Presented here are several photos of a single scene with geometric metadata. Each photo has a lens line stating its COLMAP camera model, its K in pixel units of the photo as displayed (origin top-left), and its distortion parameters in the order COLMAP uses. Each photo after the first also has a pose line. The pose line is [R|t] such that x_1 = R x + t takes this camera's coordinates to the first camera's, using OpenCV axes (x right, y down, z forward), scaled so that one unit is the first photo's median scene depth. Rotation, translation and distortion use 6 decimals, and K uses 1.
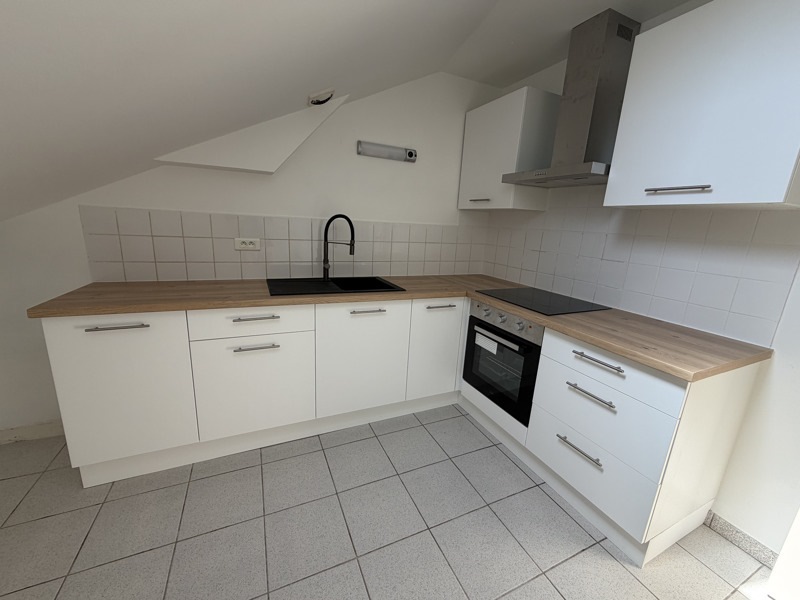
lens RADIAL K [[320.8, 0, 399.3], [0, 320.8, 299.5], [0, 0, 1]] dist [0.000396, -0.000113]
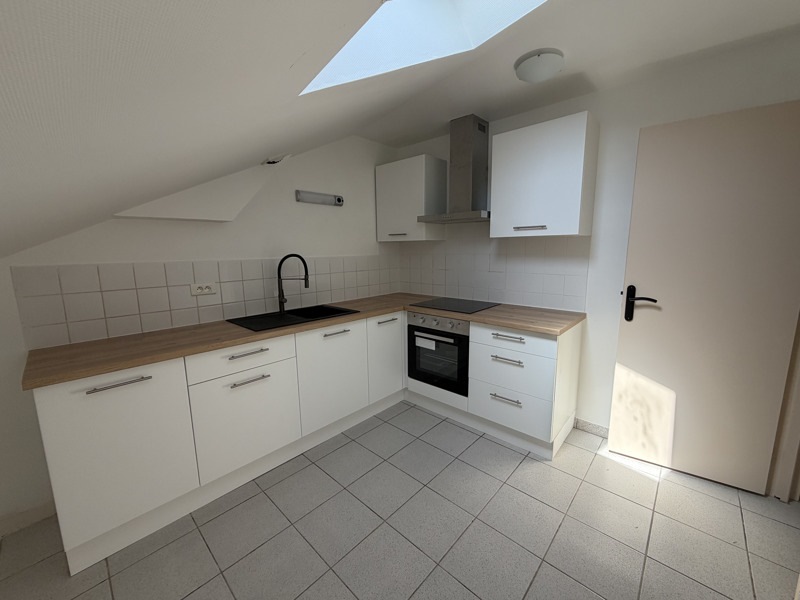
lens RADIAL K [[320.8, 0, 400.8], [0, 320.8, 299.3], [0, 0, 1]] dist [0.000396, -0.000113]
pose [[0.919770, -0.124861, 0.372065, -0.324817], [0.151281, 0.987574, -0.042557, 0.000281], [-0.362128, 0.095429, 0.927231, -0.213173]]
